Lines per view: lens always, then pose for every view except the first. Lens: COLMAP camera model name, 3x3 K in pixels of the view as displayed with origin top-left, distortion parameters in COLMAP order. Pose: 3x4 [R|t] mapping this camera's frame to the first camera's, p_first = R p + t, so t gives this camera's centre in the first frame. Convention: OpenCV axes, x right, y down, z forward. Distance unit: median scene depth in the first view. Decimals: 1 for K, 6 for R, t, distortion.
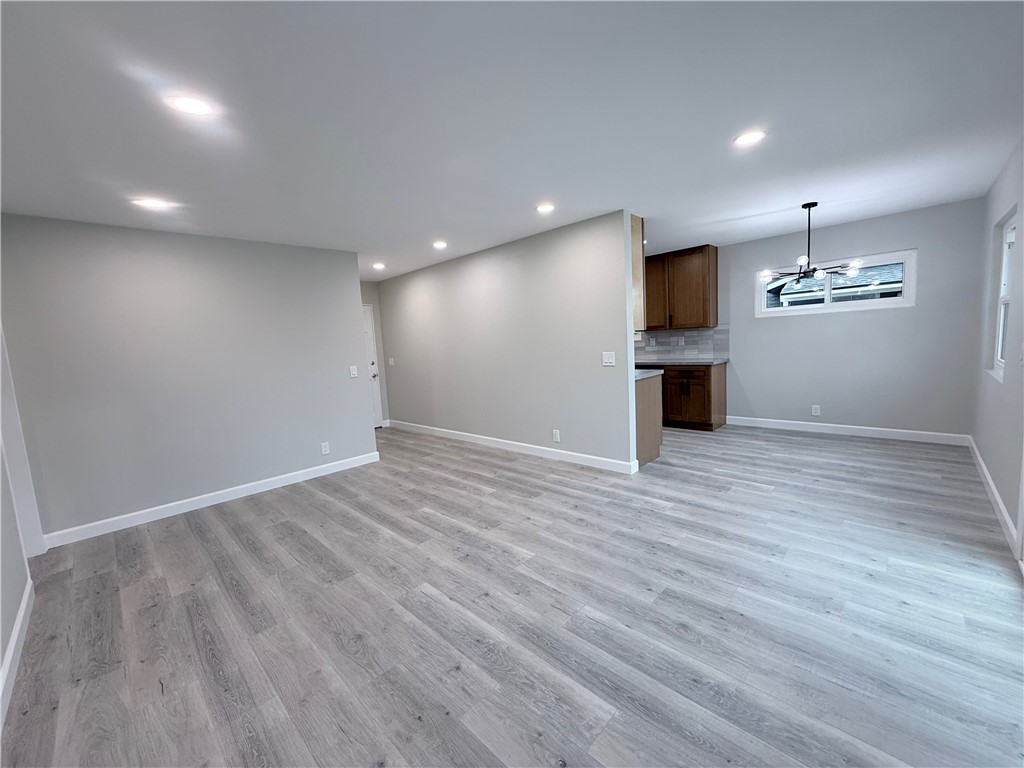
lens RADIAL K [[406.1, 0, 508.4], [0, 406.1, 382.1], [0, 0, 1]] dist [-0.001167, 0.000565]
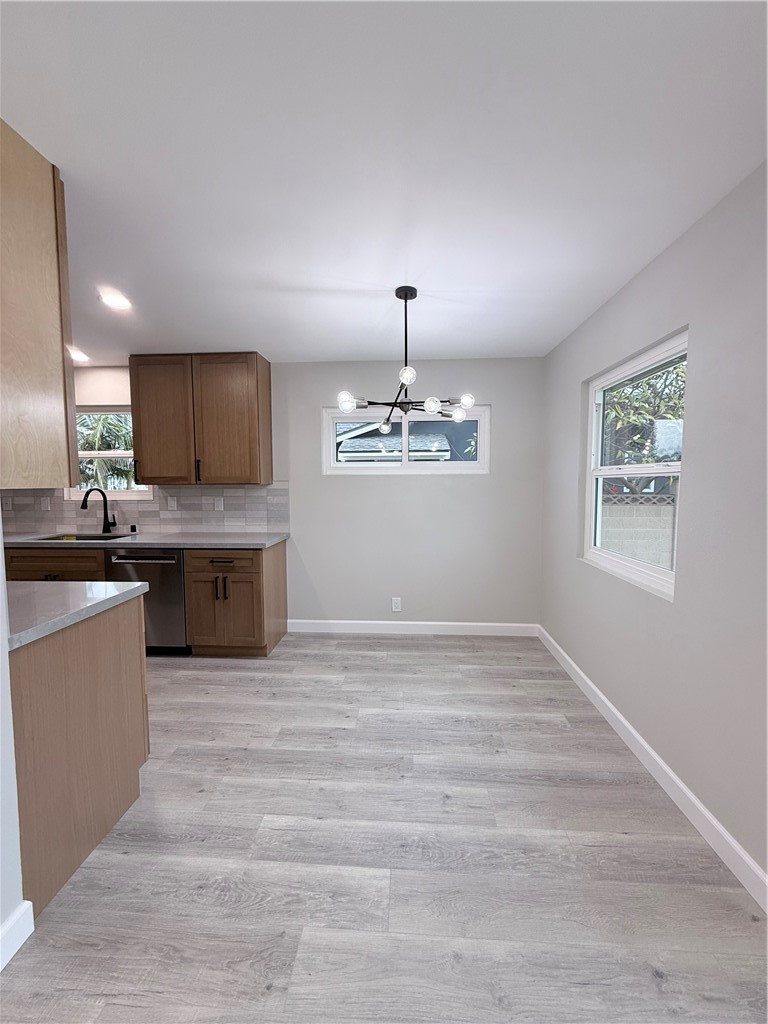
lens RADIAL K [[406.1, 0, 382.6], [0, 406.1, 509.2], [0, 0, 1]] dist [-0.001167, 0.000565]
pose [[0.750715, 0.012041, 0.660517, 0.233034], [0.026206, 0.998504, -0.047987, -0.064937], [-0.660106, 0.053334, 0.749276, 0.424541]]
